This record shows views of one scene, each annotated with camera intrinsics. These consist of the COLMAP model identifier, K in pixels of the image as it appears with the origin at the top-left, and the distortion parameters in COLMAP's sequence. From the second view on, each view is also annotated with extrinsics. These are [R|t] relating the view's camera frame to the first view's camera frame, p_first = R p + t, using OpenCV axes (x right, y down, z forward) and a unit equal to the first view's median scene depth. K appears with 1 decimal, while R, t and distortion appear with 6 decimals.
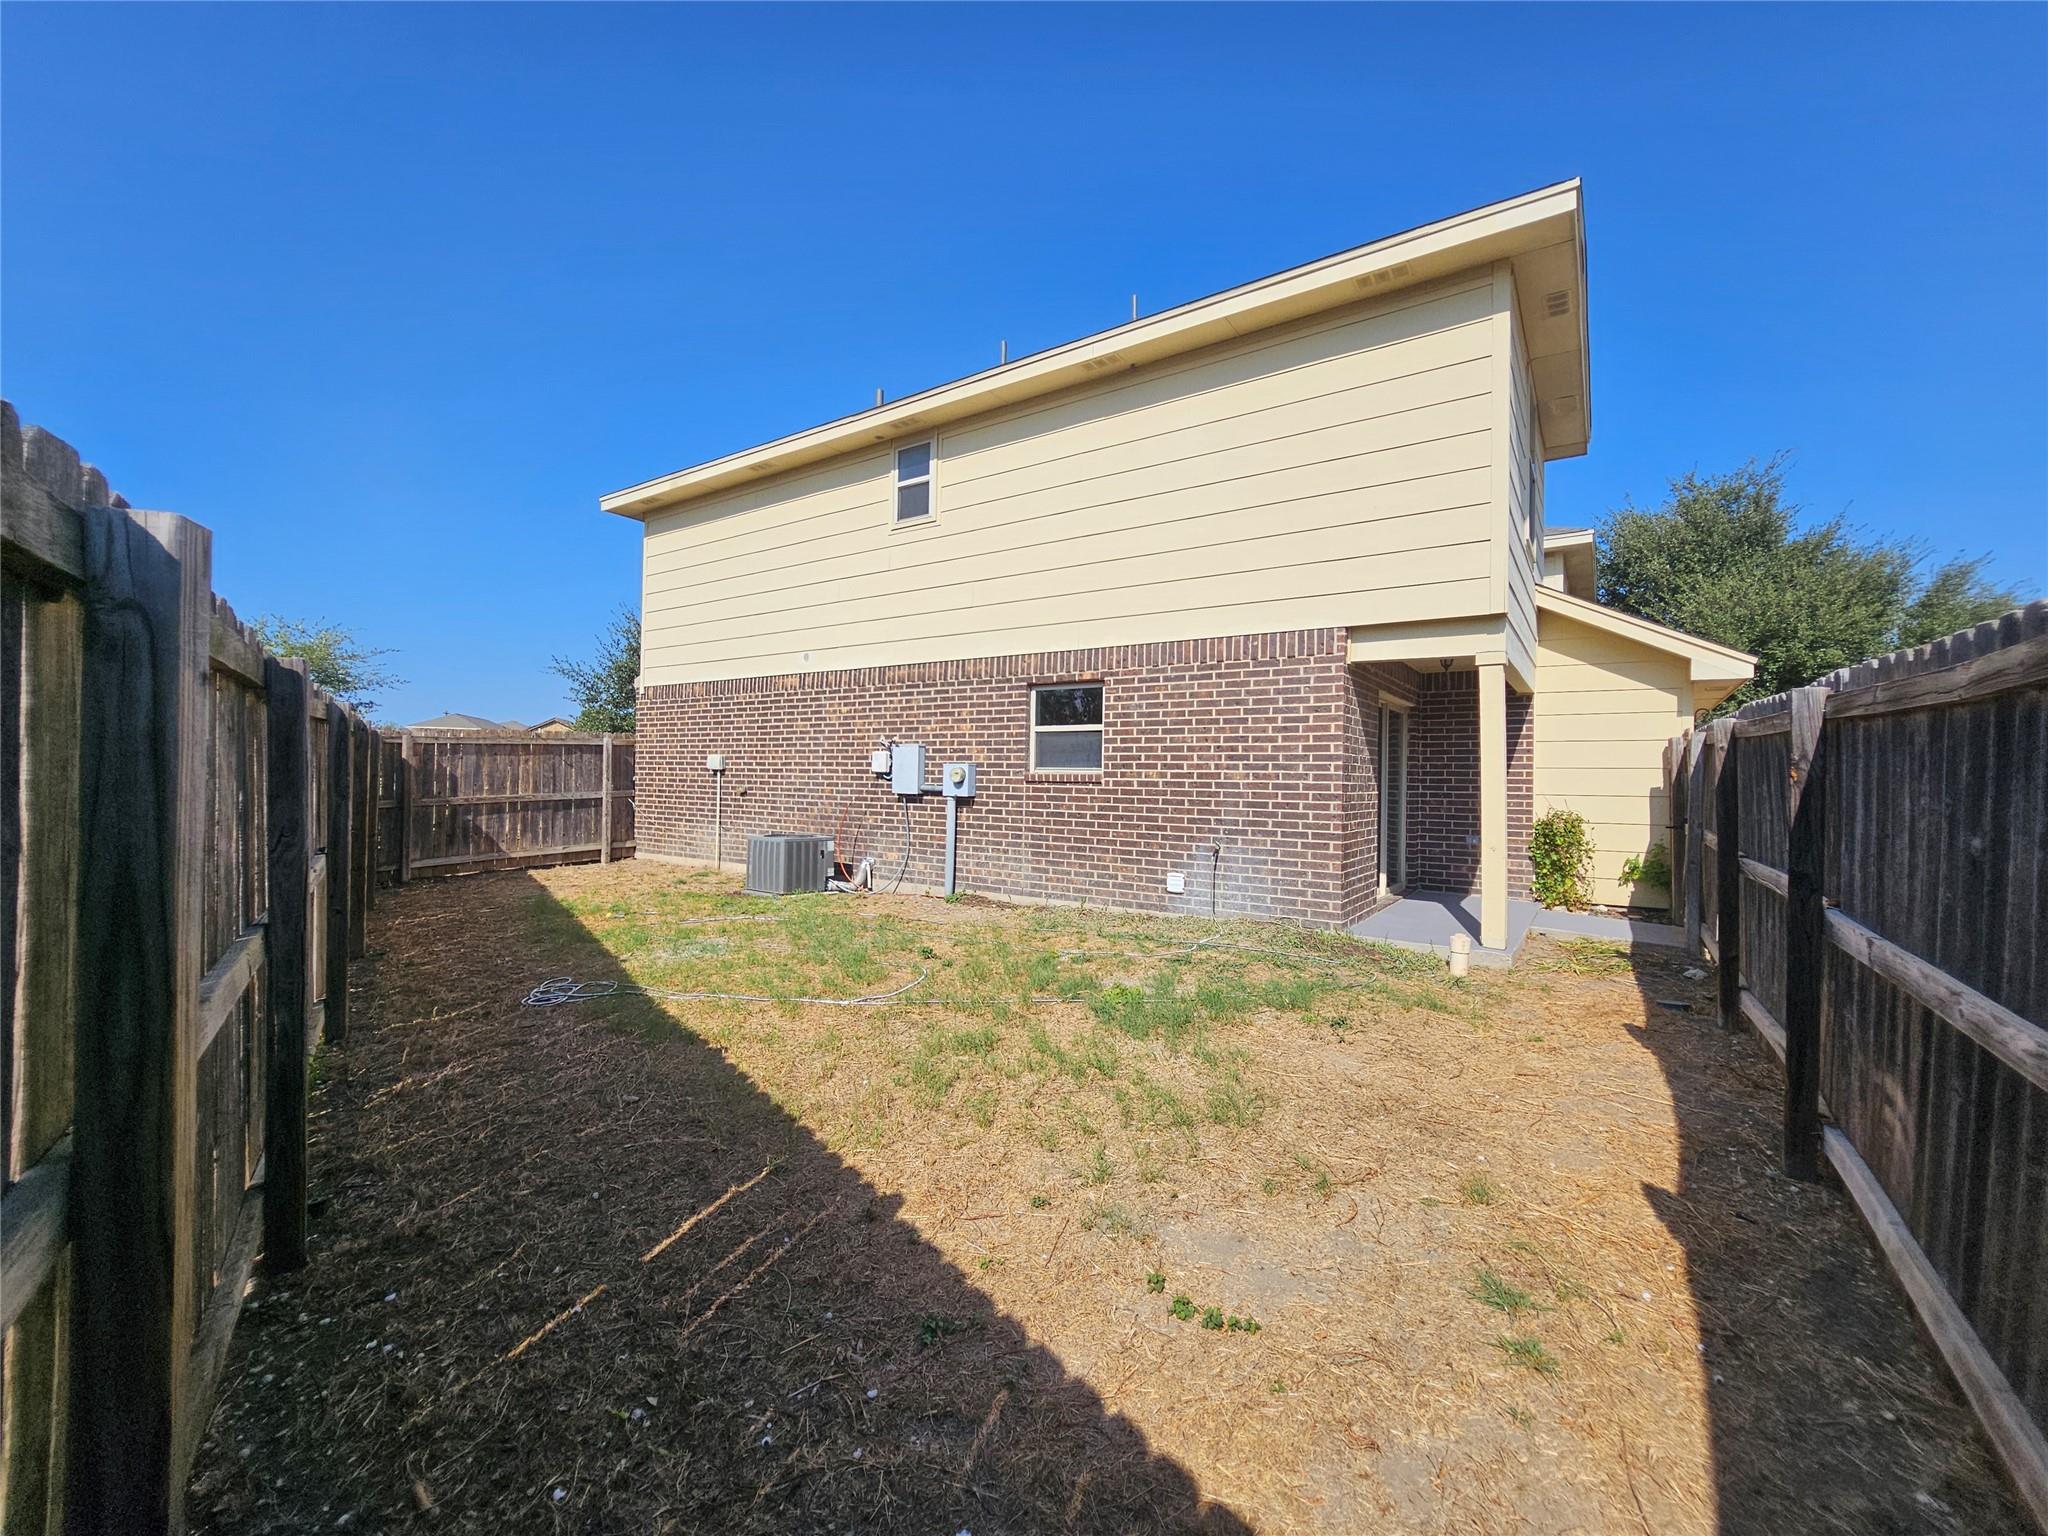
lens RADIAL K [[835.9, 0, 1031.7], [0, 835.9, 777.4], [0, 0, 1]] dist [-0.003847, -0.000573]
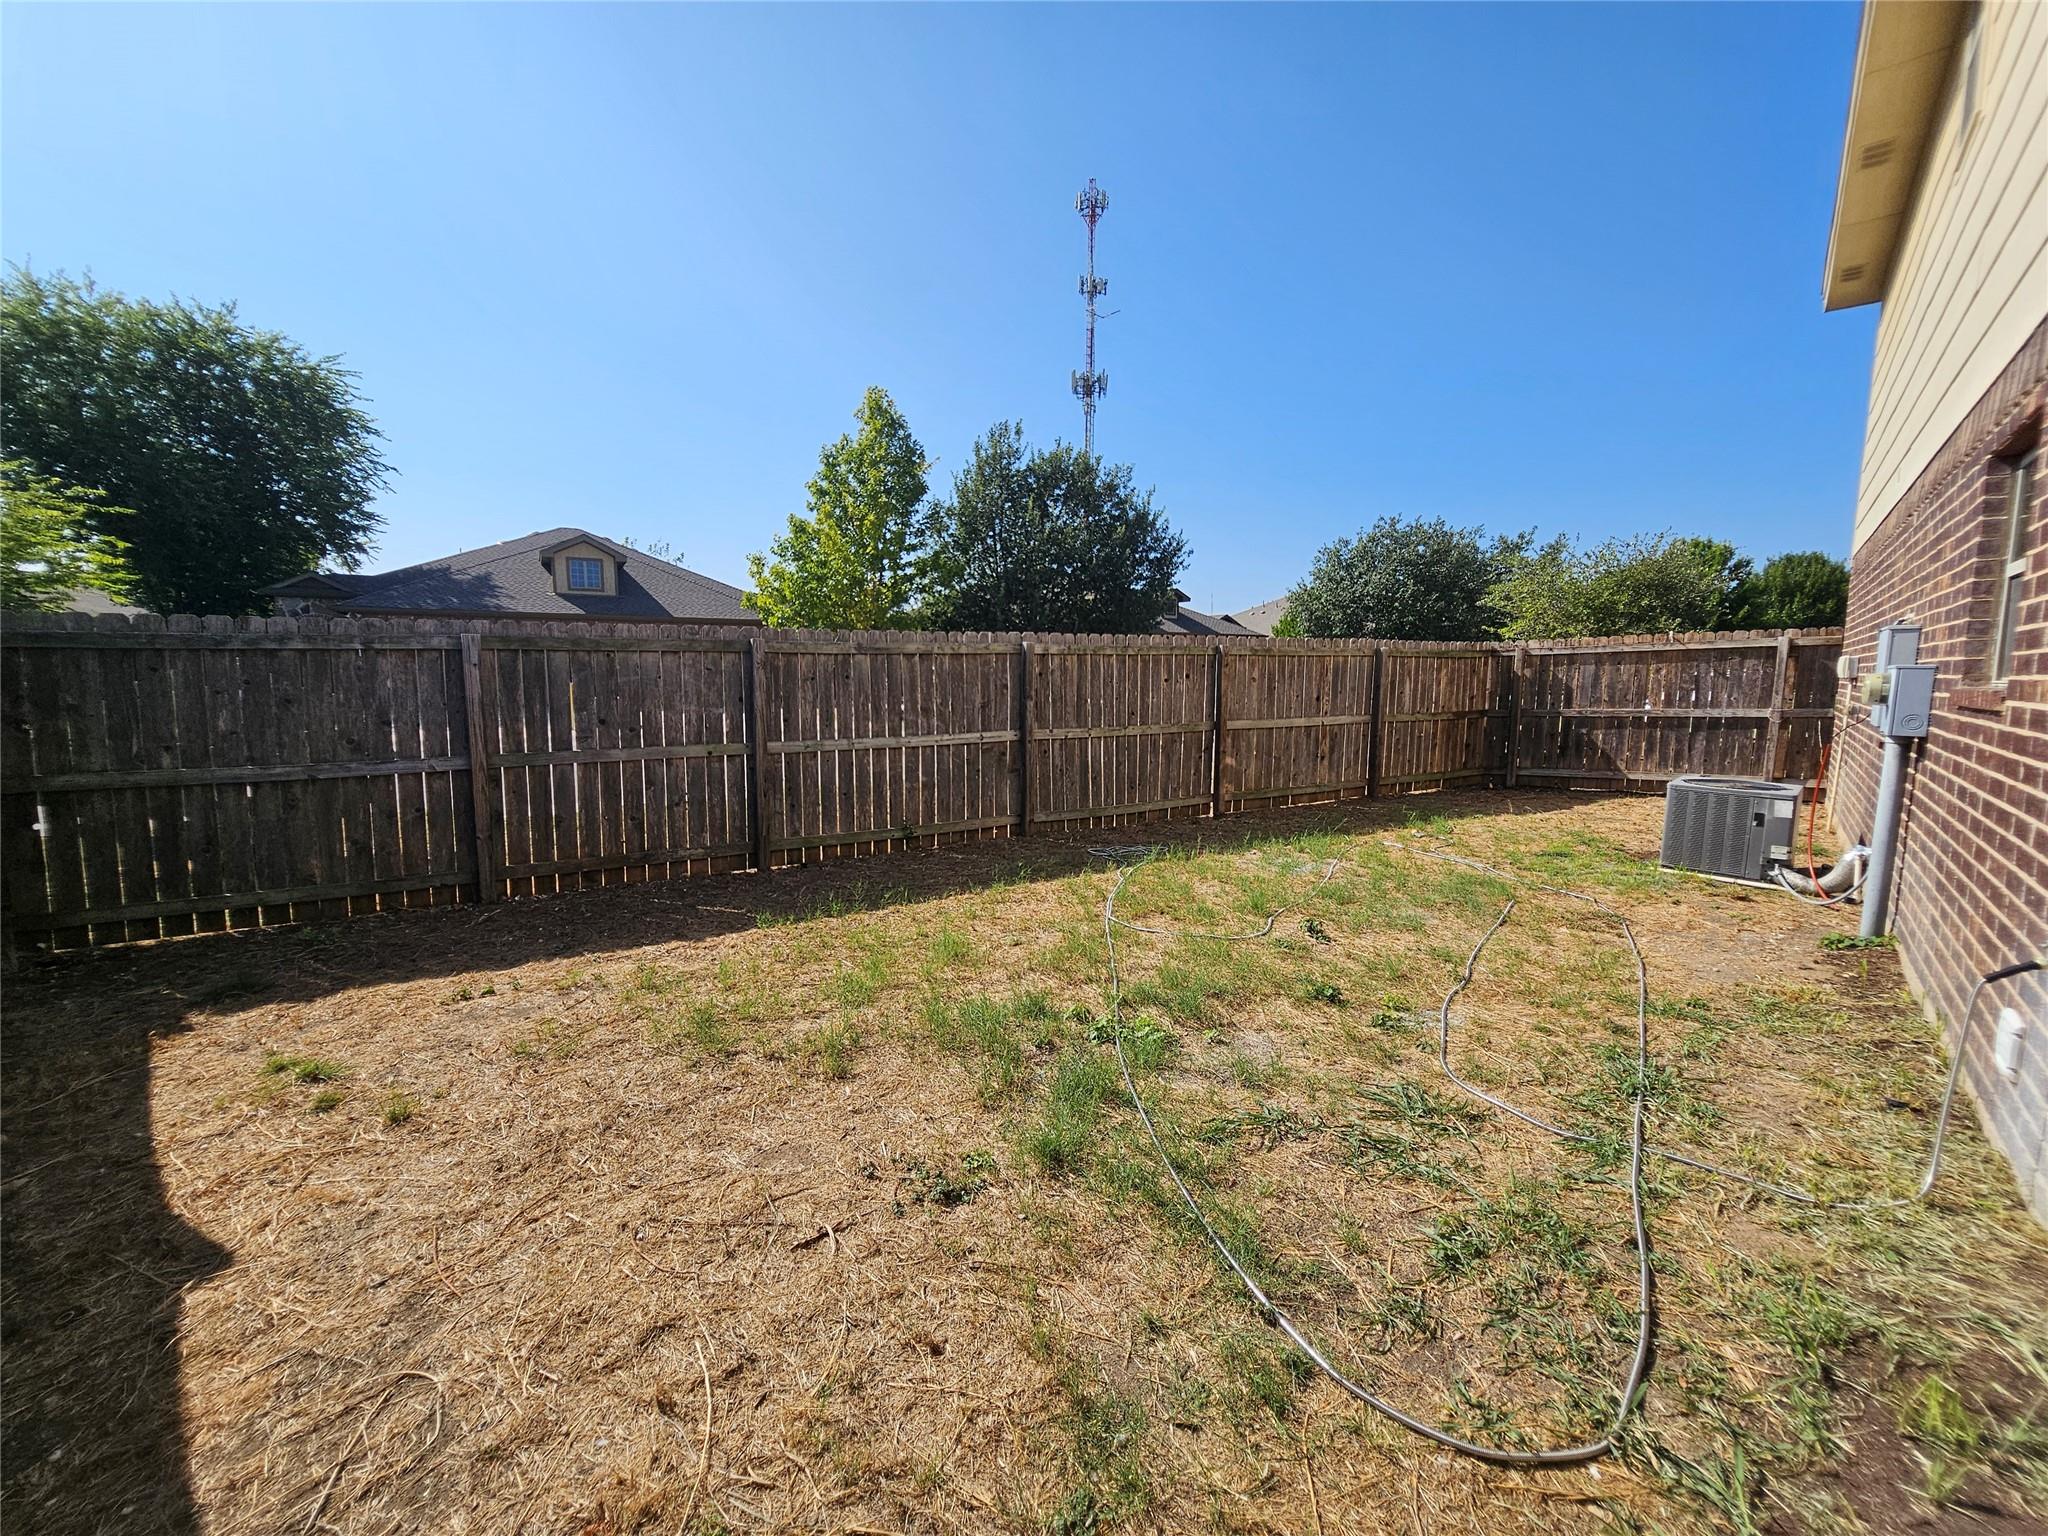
lens RADIAL K [[835.9, 0, 1025.0], [0, 835.9, 787.6], [0, 0, 1]] dist [-0.003847, -0.000573]
pose [[-0.129187, 0.122025, -0.984084, 0.352757], [-0.005163, 0.992304, 0.123722, -0.002576], [0.991607, 0.021064, -0.127563, 0.478771]]
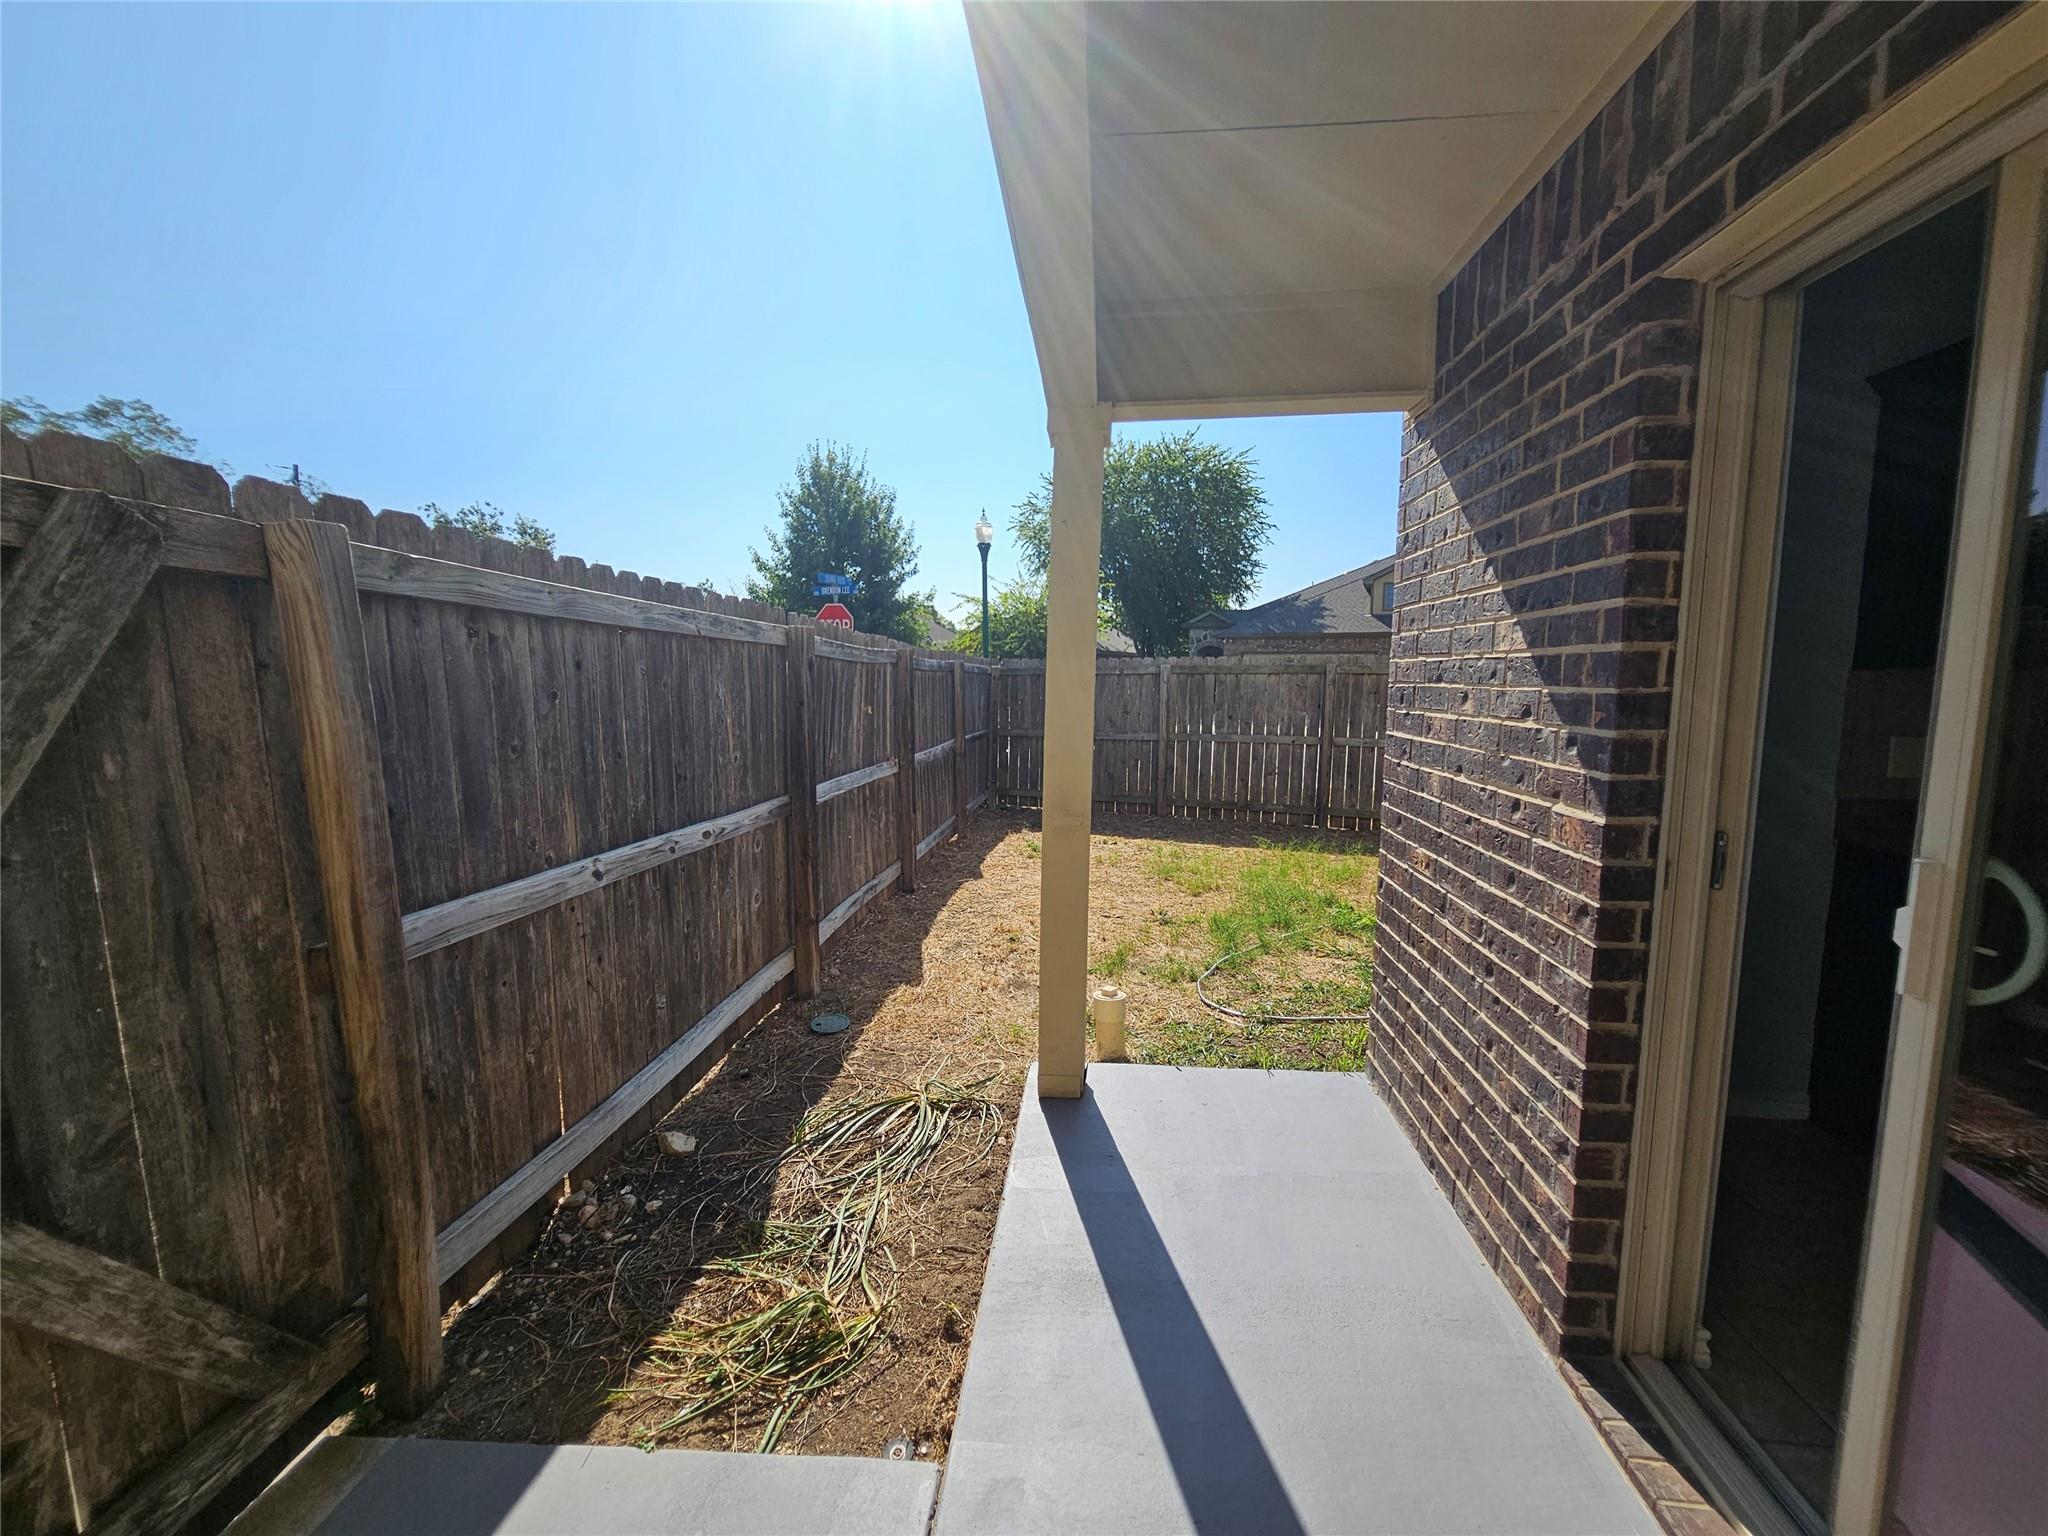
lens RADIAL K [[835.9, 0, 1030.6], [0, 835.9, 775.0], [0, 0, 1]] dist [-0.003847, -0.000573]
pose [[-0.879350, 0.037487, -0.474698, 0.452854], [-0.017054, 0.993778, 0.110069, -0.009140], [0.475871, 0.104885, -0.873239, 0.812639]]
